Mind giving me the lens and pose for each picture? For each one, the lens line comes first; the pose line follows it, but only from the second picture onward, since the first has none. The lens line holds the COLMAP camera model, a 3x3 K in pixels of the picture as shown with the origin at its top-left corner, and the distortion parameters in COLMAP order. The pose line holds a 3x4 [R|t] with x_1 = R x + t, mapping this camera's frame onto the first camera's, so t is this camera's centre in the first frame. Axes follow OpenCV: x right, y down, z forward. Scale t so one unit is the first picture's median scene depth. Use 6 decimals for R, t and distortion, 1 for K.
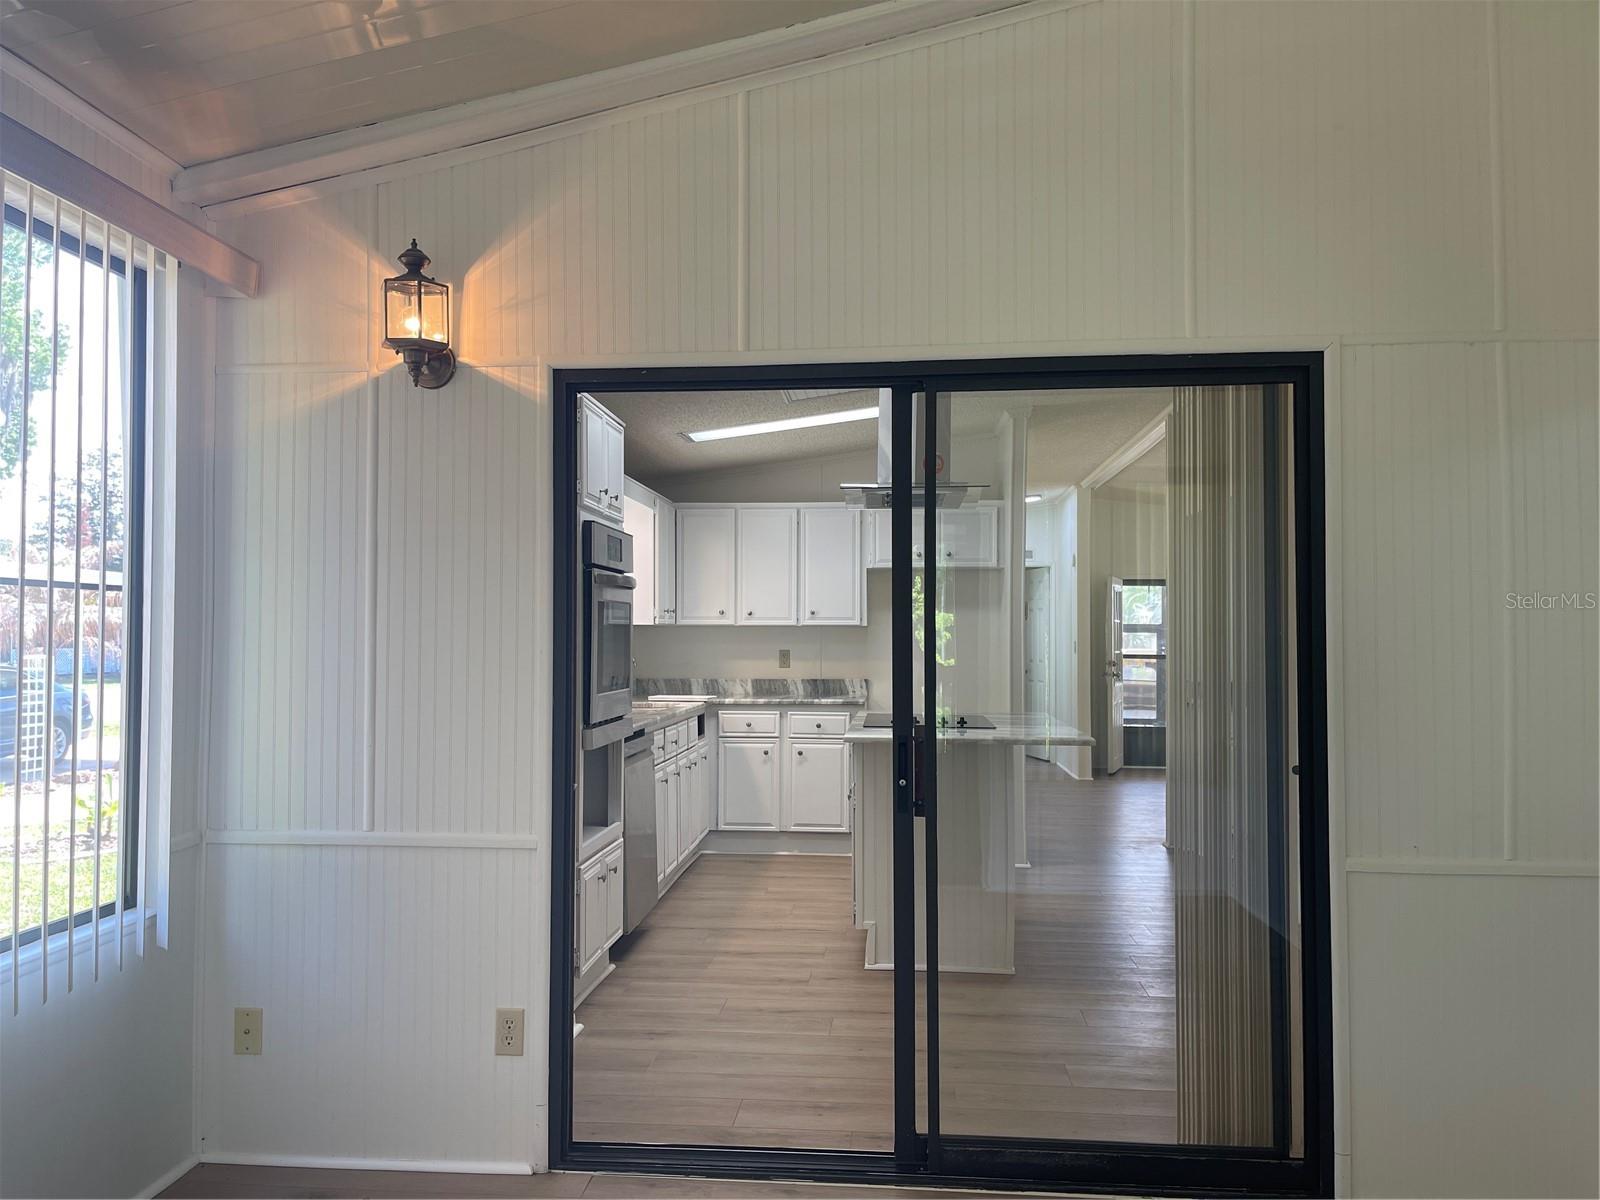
lens RADIAL K [[1207.7, 0, 793.4], [0, 1207.7, 610.4], [0, 0, 1]] dist [0.075903, -0.097687]
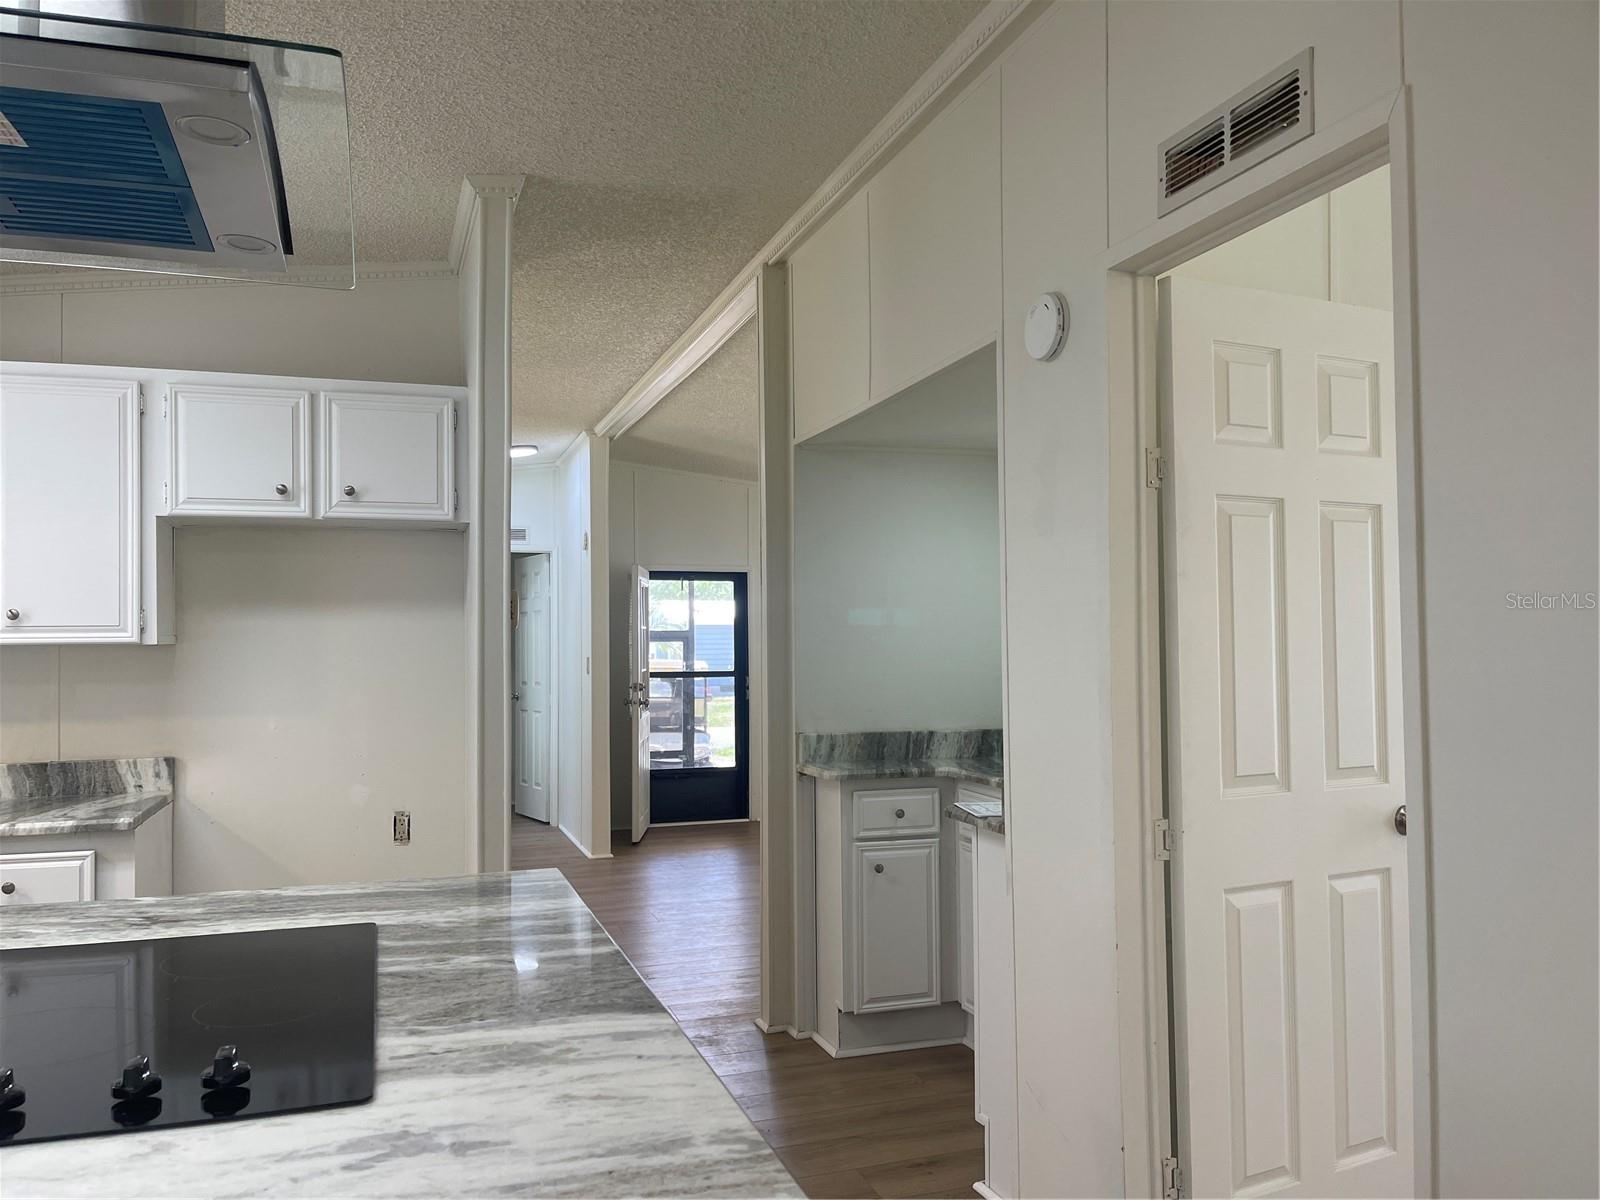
lens RADIAL K [[1207.7, 0, 793.4], [0, 1207.7, 610.4], [0, 0, 1]] dist [0.075903, -0.097687]
pose [[0.915840, -0.003029, 0.401533, 0.062664], [0.005213, 0.999977, -0.004346, 0.002204], [-0.401510, 0.006073, 0.915834, 0.321465]]
